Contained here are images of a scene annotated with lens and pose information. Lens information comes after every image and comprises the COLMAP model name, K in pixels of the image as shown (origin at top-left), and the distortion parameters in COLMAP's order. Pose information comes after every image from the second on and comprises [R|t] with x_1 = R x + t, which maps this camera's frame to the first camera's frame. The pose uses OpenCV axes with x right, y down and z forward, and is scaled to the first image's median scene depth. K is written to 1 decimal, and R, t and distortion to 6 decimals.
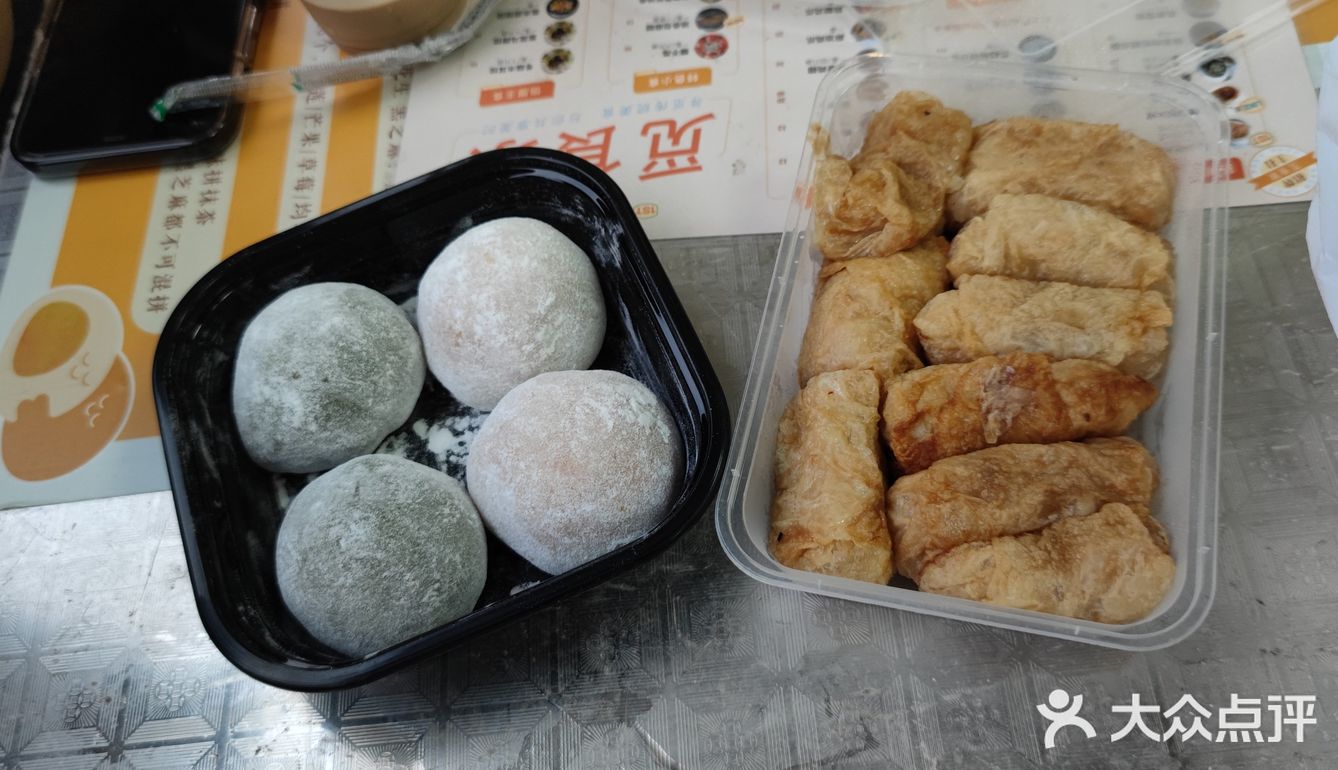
lens RADIAL K [[1181.5, 0, 651.1], [0, 1181.5, 385.1], [0, 0, 1]] dist [-0.001398, -0.001385]
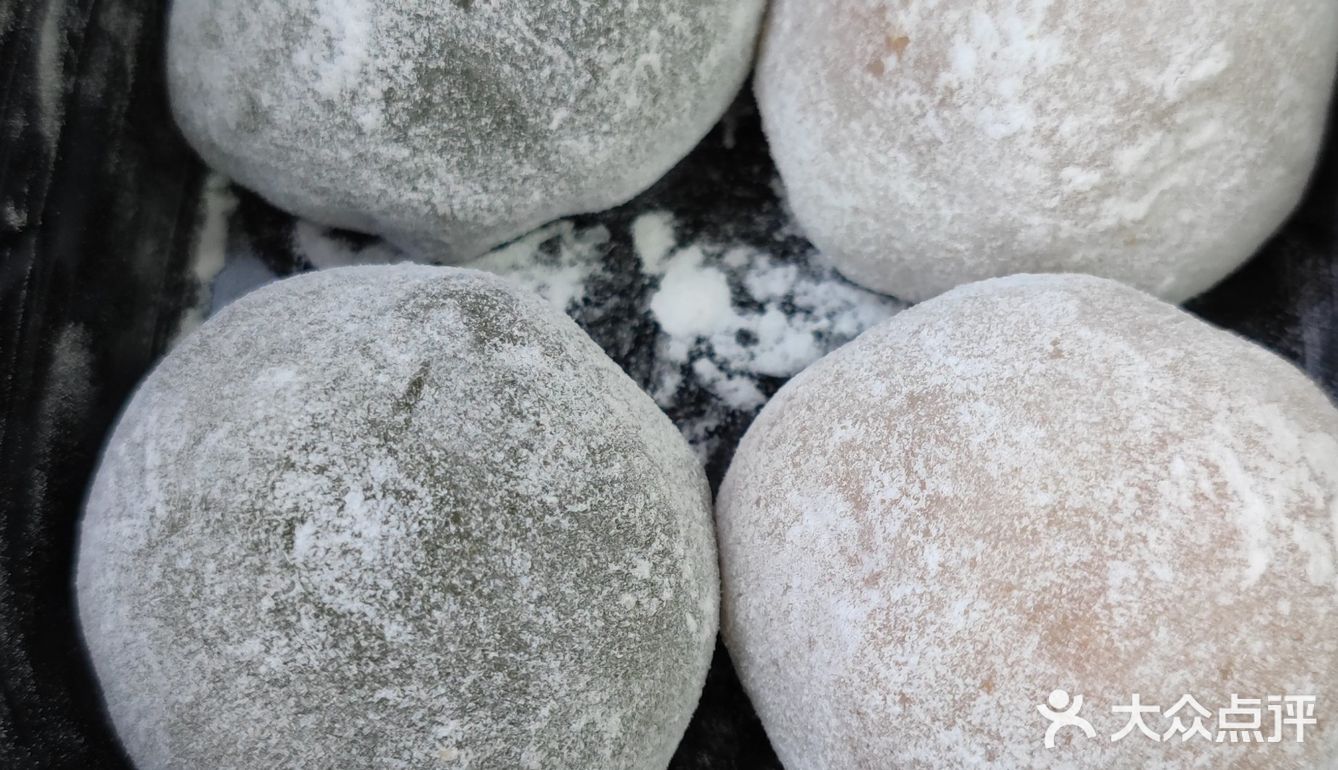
lens RADIAL K [[2127.2, 0, 669.0], [0, 2127.2, 385.0], [0, 0, 1]] dist [-0.002874, -0.091925]
pose [[0.895708, 0.439875, -0.064935, -0.154004], [-0.424734, 0.889641, 0.167750, -0.034130], [0.131558, -0.122676, 0.983689, 0.463028]]
